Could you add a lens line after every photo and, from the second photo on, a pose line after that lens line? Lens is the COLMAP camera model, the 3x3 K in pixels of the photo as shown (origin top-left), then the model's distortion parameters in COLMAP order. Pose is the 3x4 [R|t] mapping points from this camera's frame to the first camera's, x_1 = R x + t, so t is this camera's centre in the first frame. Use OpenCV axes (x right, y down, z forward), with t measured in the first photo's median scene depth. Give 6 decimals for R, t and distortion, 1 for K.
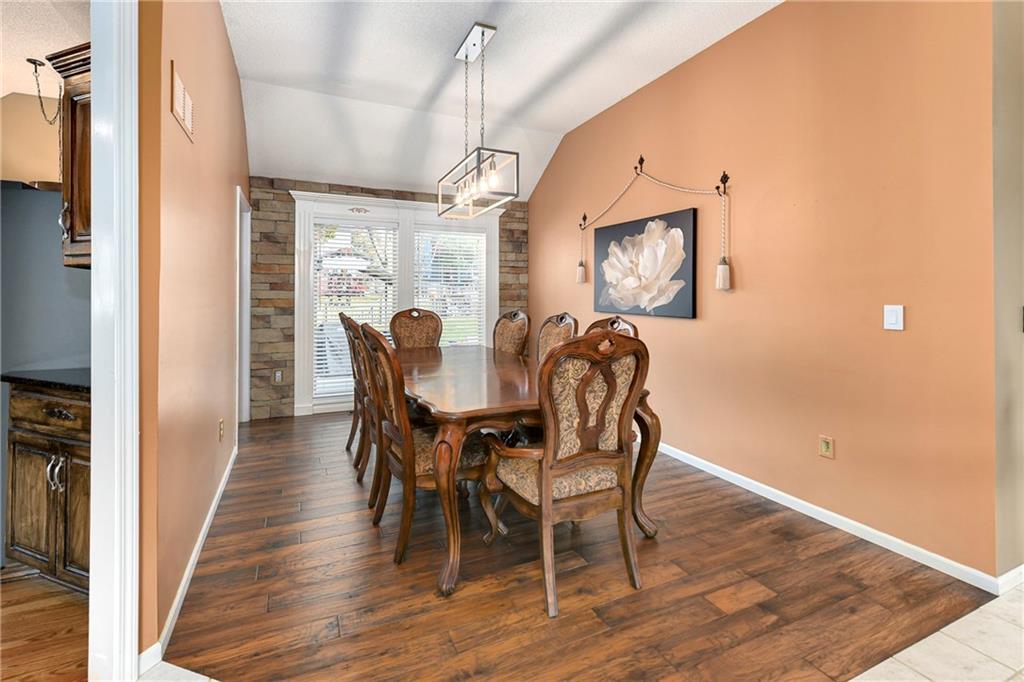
lens RADIAL K [[459.3, 0, 507.7], [0, 459.3, 294.0], [0, 0, 1]] dist [-0.000525, -0.000023]
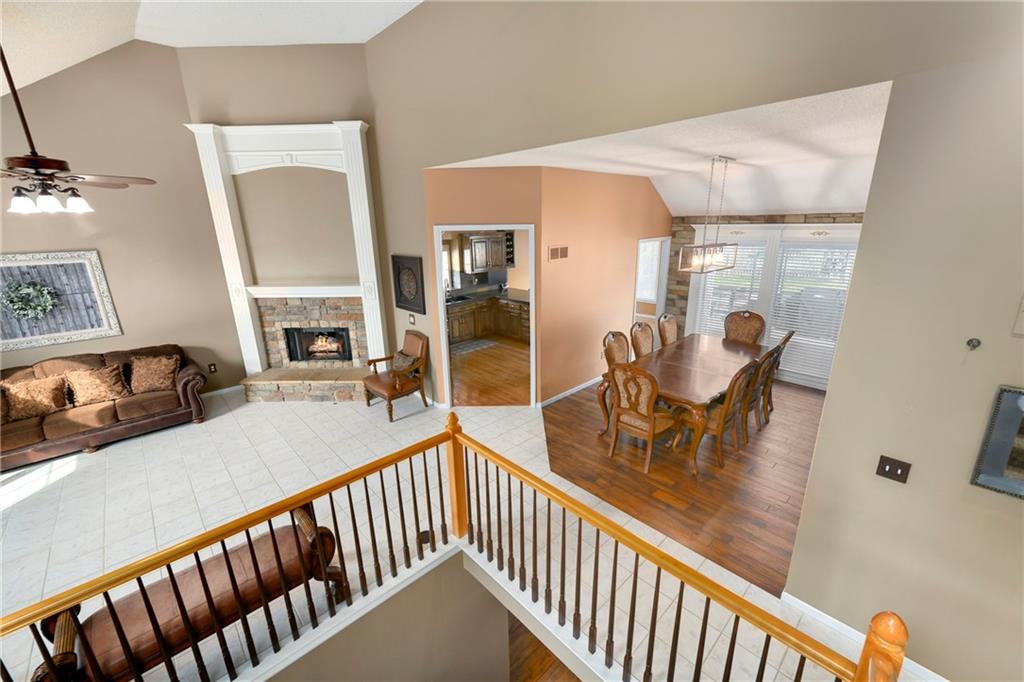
lens RADIAL K [[411.5, 0, 512.0], [0, 411.5, 341.0], [0, 0, 1]] dist [0.000662, 0.000099]
pose [[0.331201, 0.255791, -0.908227, 0.737096], [0.018356, 0.960625, 0.277242, -0.245741], [0.943382, -0.108494, 0.313465, -0.090383]]
